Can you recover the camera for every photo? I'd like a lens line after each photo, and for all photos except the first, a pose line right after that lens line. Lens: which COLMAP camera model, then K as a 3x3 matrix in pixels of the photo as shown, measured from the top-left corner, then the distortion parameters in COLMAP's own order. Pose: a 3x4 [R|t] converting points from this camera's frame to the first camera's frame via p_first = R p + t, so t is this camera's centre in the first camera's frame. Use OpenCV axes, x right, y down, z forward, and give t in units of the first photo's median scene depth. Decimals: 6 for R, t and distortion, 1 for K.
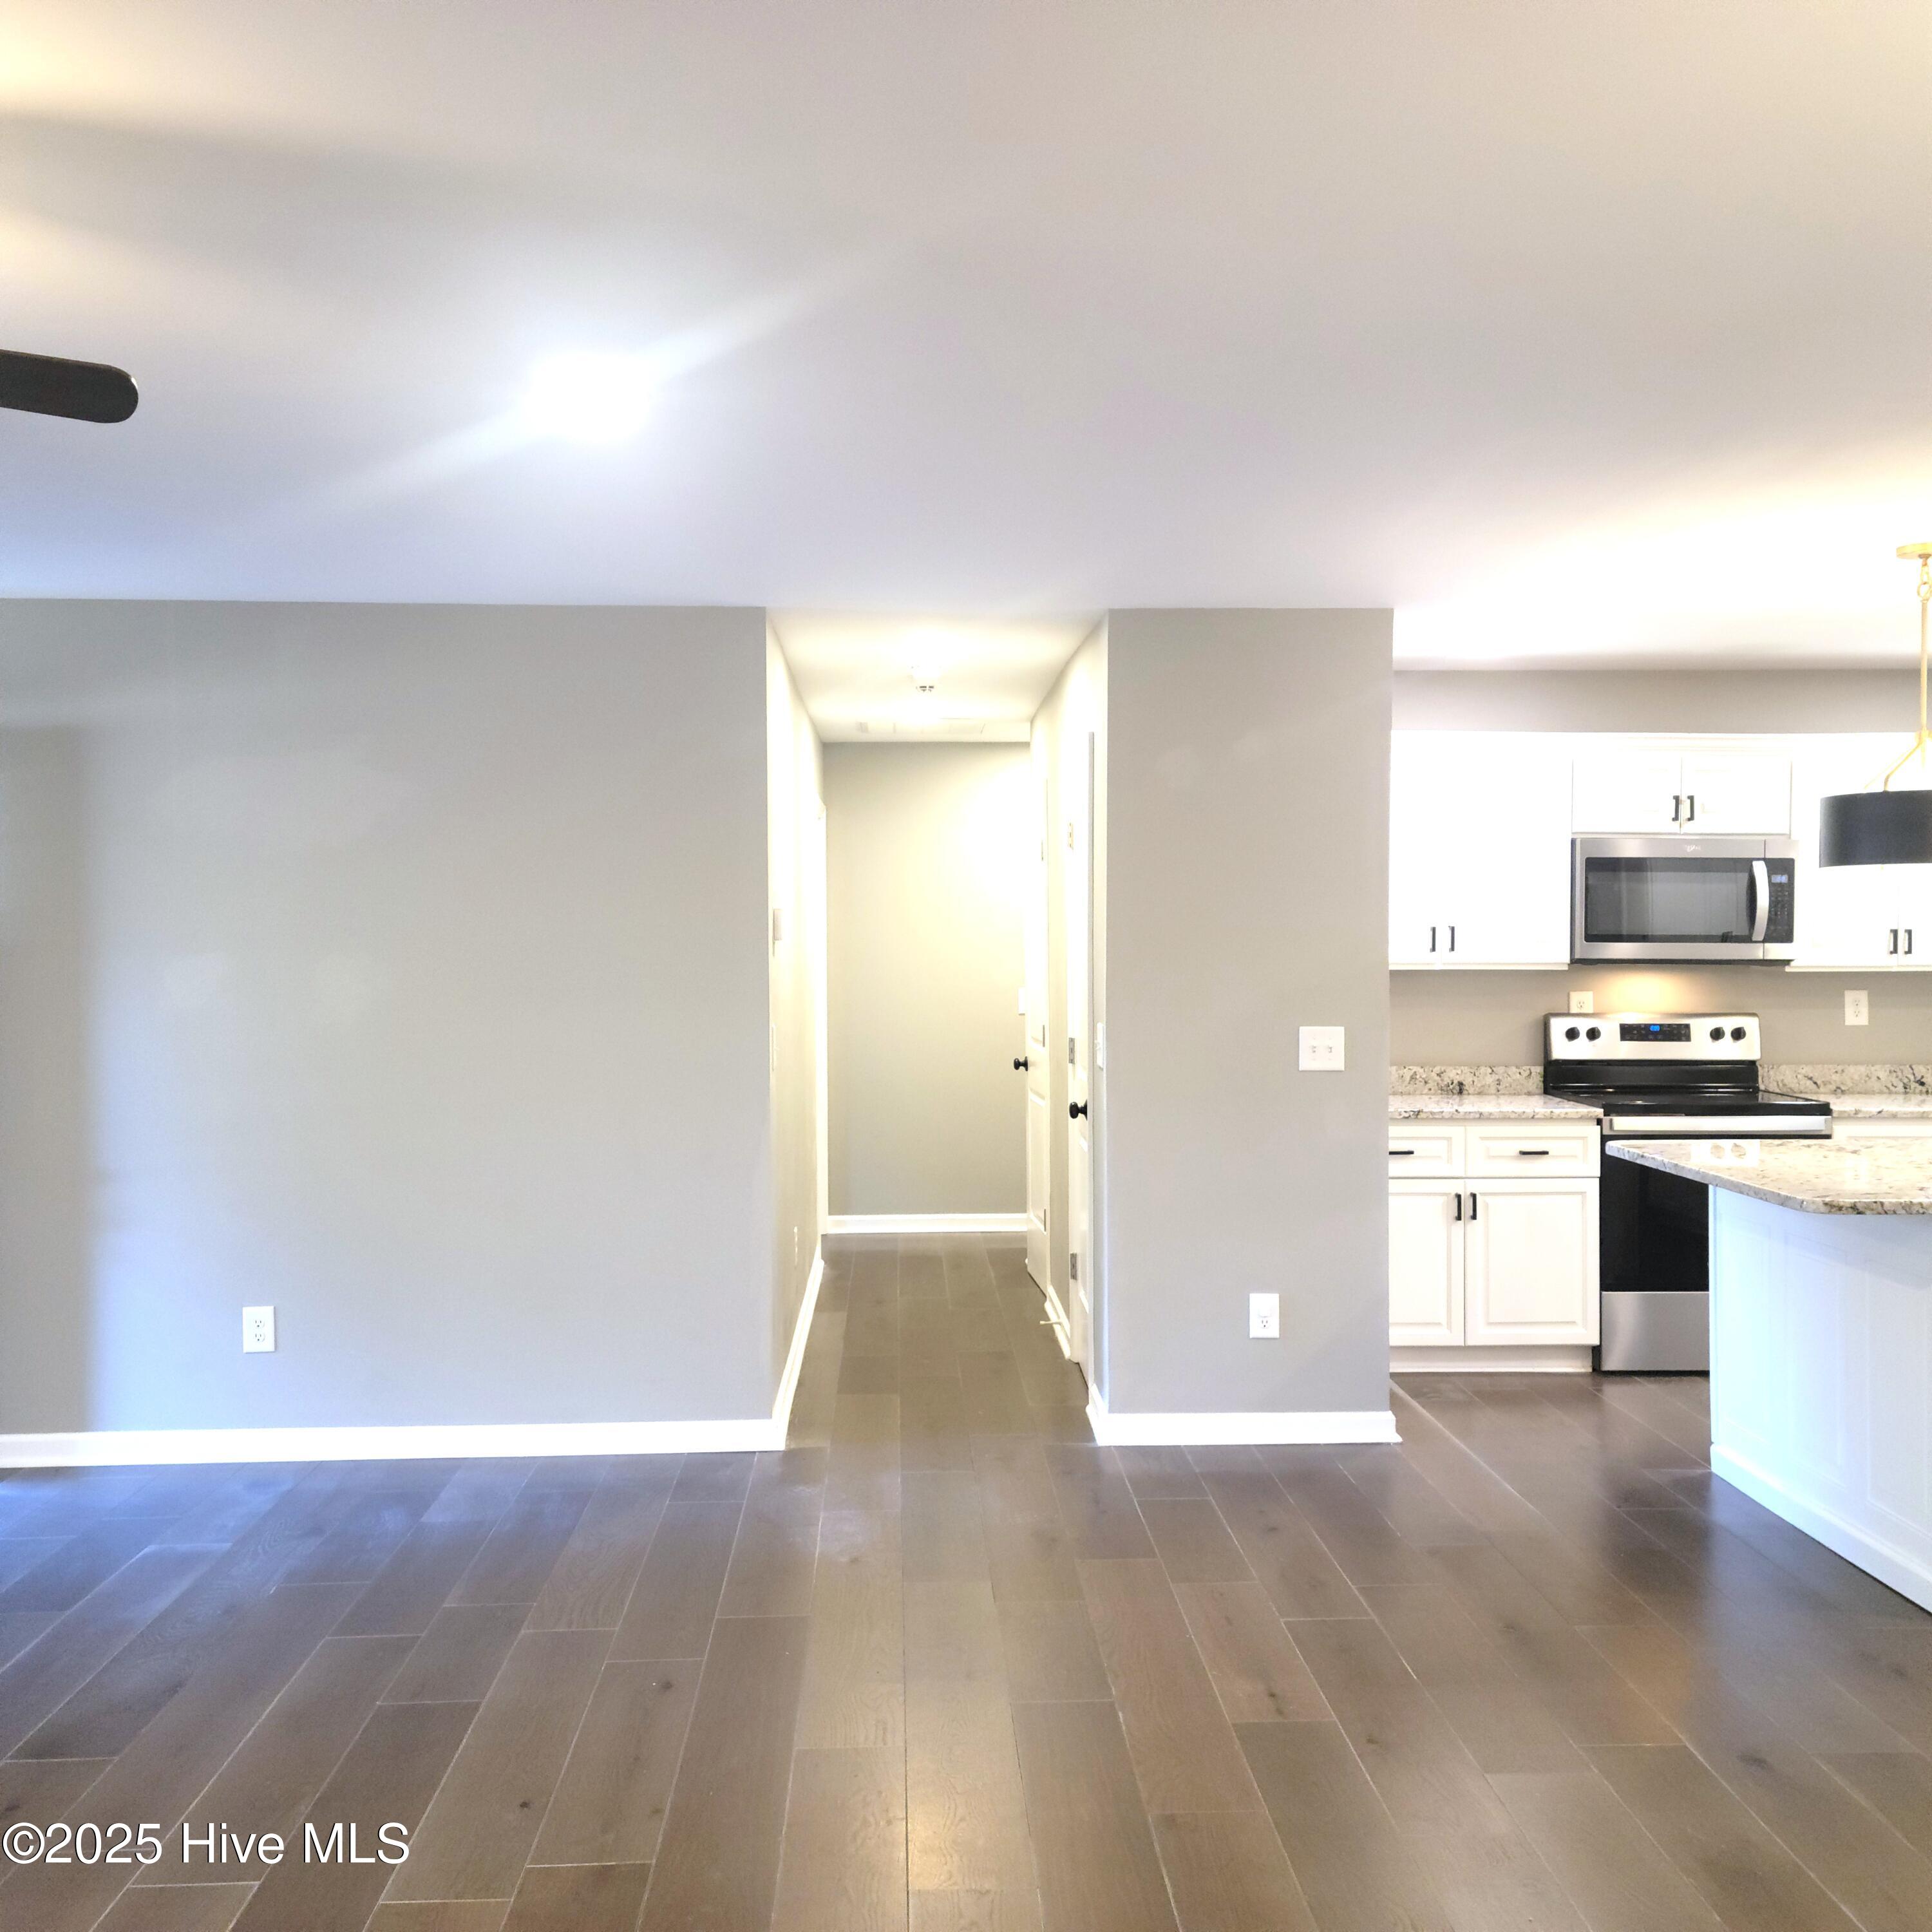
lens RADIAL K [[2055.9, 0, 966.0], [0, 2055.9, 966.0], [0, 0, 1]] dist [0.066006, 0.012922]
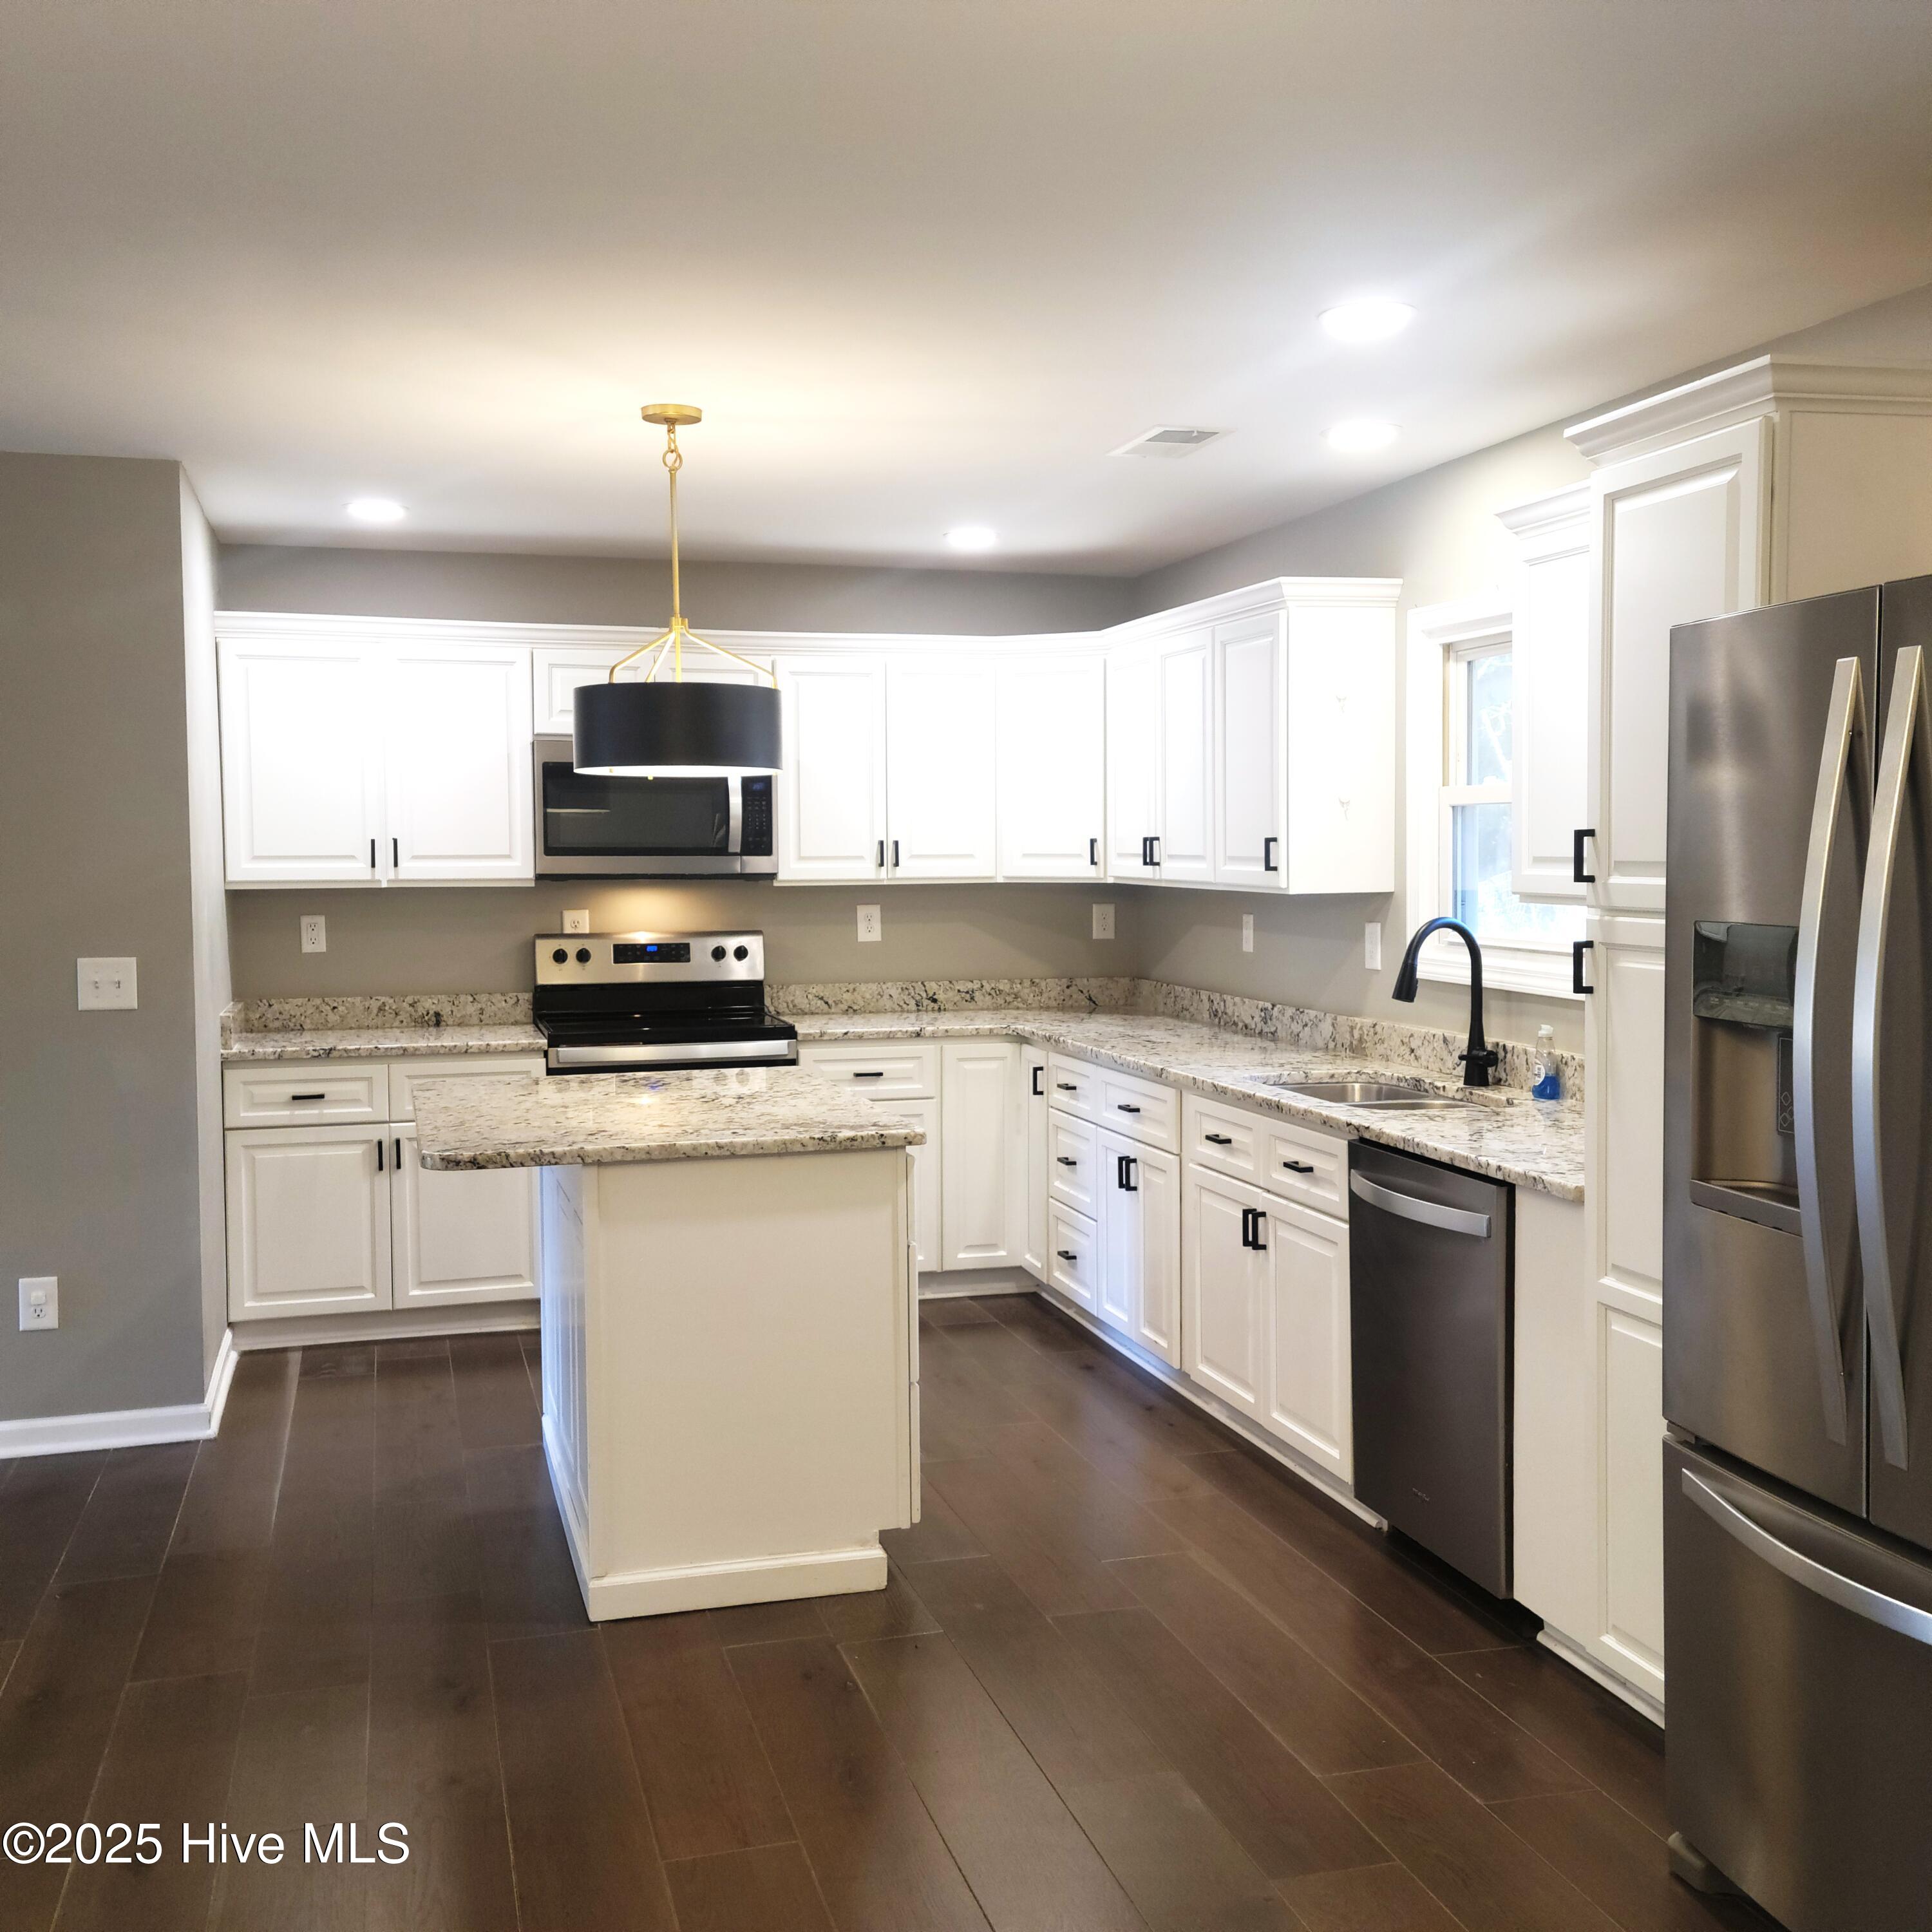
lens RADIAL K [[2061.9, 0, 967.7], [0, 2061.9, 943.2], [0, 0, 1]] dist [0.089270, -0.012576]
pose [[0.972394, -0.016646, 0.232751, 0.272194], [0.009710, 0.999475, 0.030916, 0.000440], [-0.233144, -0.027802, 0.972045, 0.074465]]
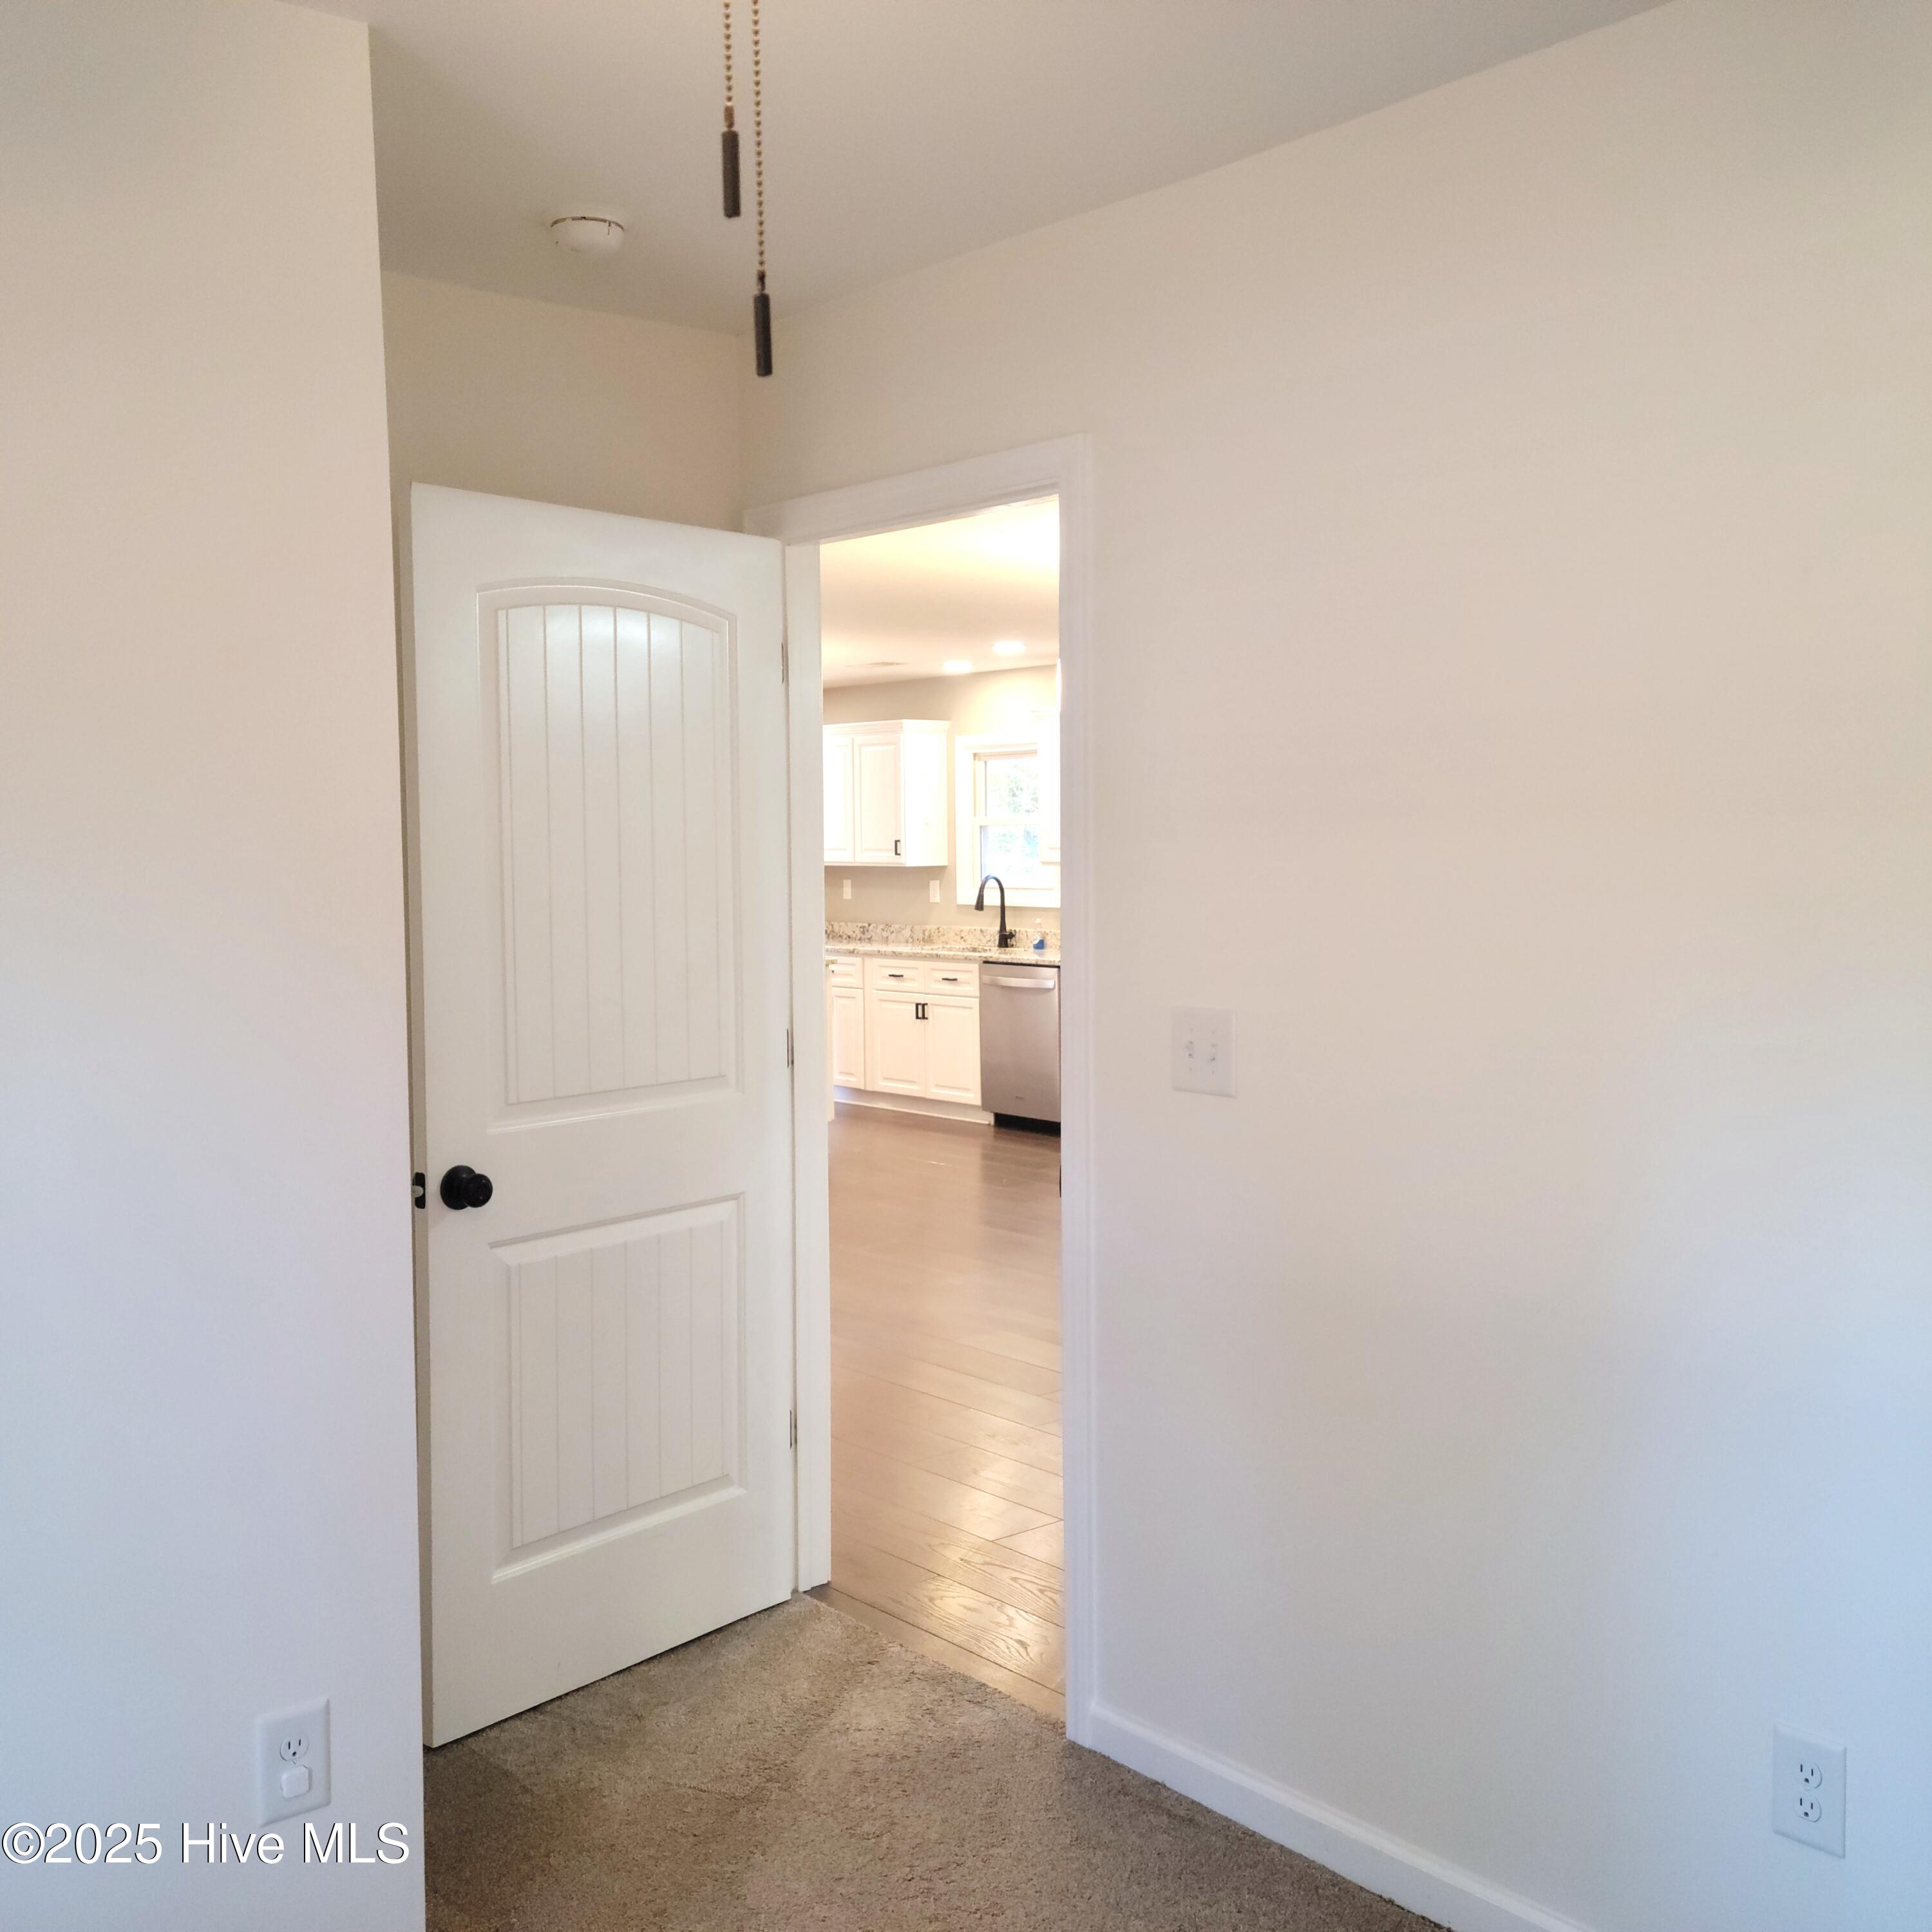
lens RADIAL K [[2041.0, 0, 965.6], [0, 2041.0, 974.7], [0, 0, 1]] dist [0.087146, 0.012198]
pose [[0.792102, -0.042845, 0.608883, -0.398814], [0.016435, 0.998669, 0.048892, 0.014602], [-0.610167, -0.028721, 0.791752, -0.534610]]
